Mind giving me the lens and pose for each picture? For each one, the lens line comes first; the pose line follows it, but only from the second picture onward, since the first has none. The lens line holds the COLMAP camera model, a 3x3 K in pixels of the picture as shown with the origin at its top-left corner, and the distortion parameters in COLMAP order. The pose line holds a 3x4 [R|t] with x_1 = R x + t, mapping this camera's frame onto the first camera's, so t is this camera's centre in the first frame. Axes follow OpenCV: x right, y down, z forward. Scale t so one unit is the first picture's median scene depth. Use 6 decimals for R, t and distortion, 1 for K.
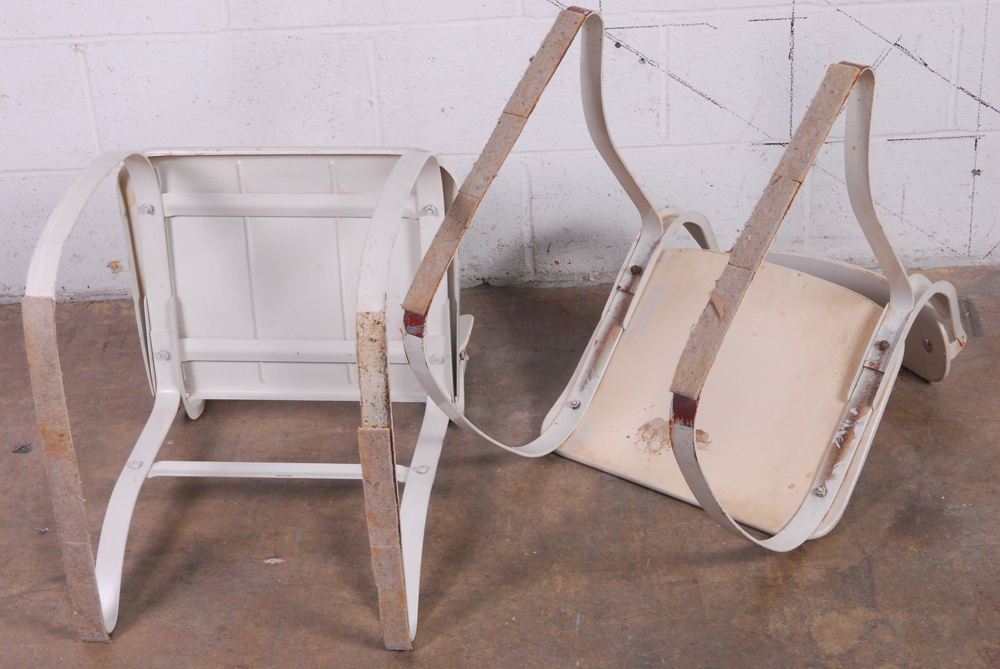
lens RADIAL K [[2116.2, 0, 517.0], [0, 2116.2, 366.4], [0, 0, 1]] dist [0.035065, 0.000000]
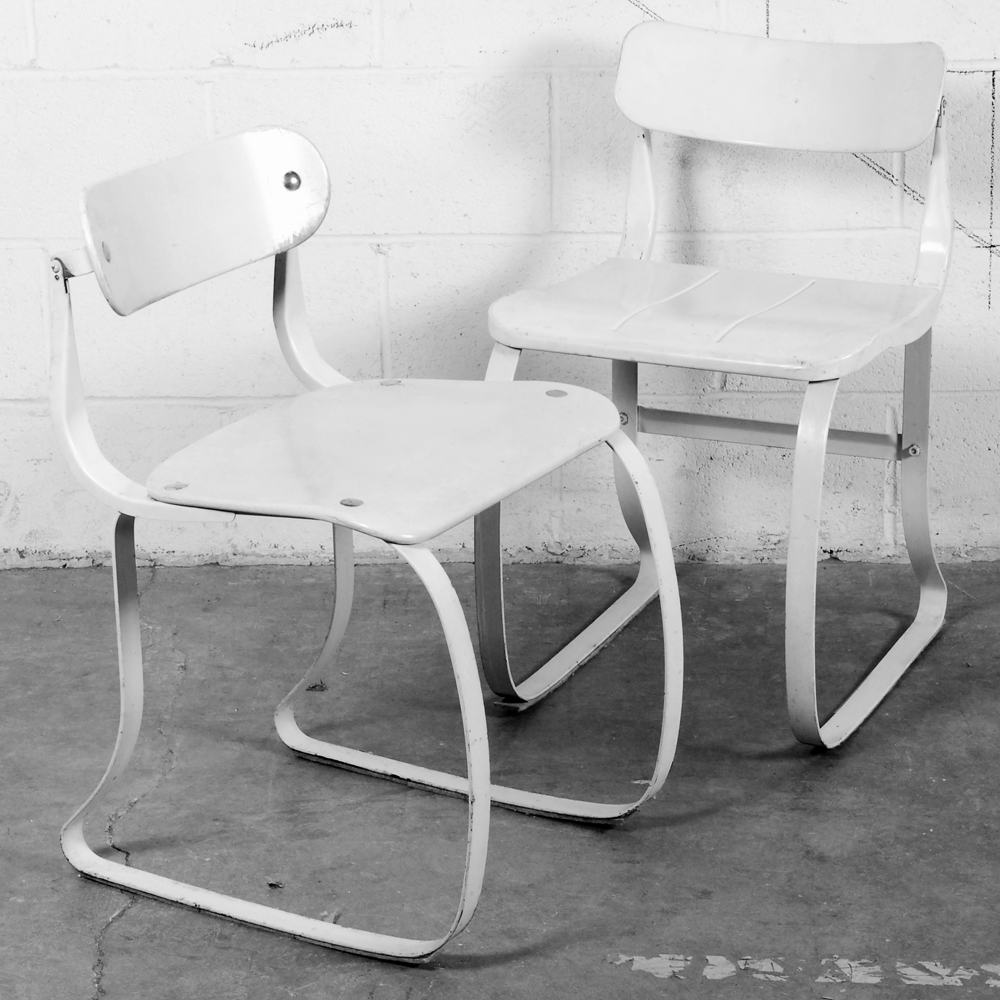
lens RADIAL K [[3907.2, 0, 500.8], [0, 3907.2, 504.4], [0, 0, 1]] dist [0.015133, 0.000000]
pose [[0.999369, 0.034122, 0.009857, -0.170304], [-0.031225, 0.976338, -0.213986, 0.287652], [-0.016926, 0.213543, 0.976787, -0.522648]]
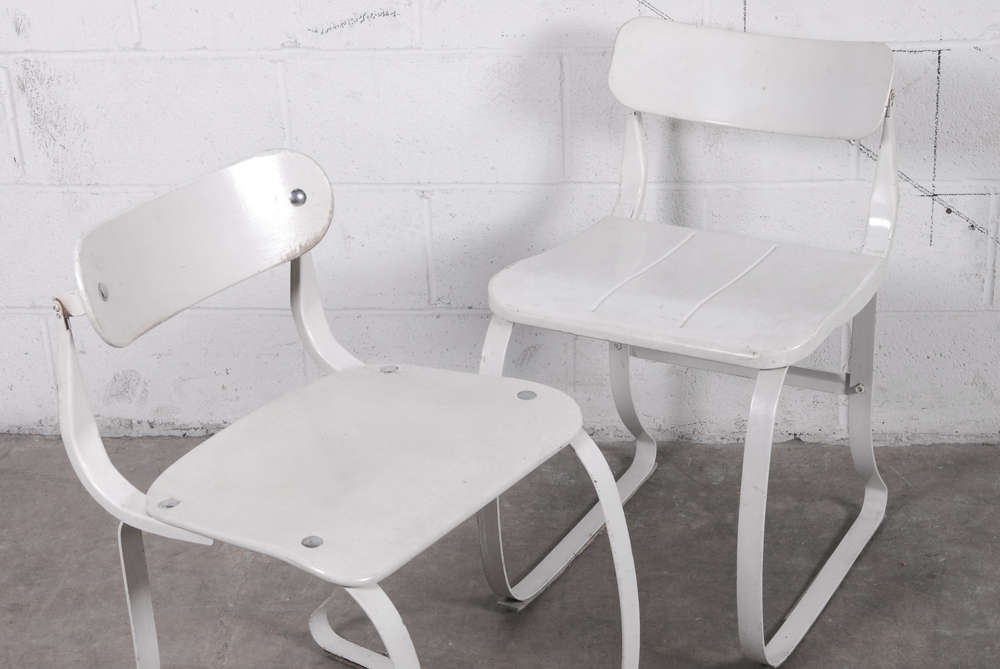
lens RADIAL K [[2116.2, 0, 450.6], [0, 2116.2, 349.1], [0, 0, 1]] dist [0.035065, 0.000000]
pose [[0.994771, 0.044859, -0.091749, -0.094448], [-0.053075, 0.994603, -0.089155, 0.018651], [0.087254, 0.093558, 0.991783, -0.030147]]
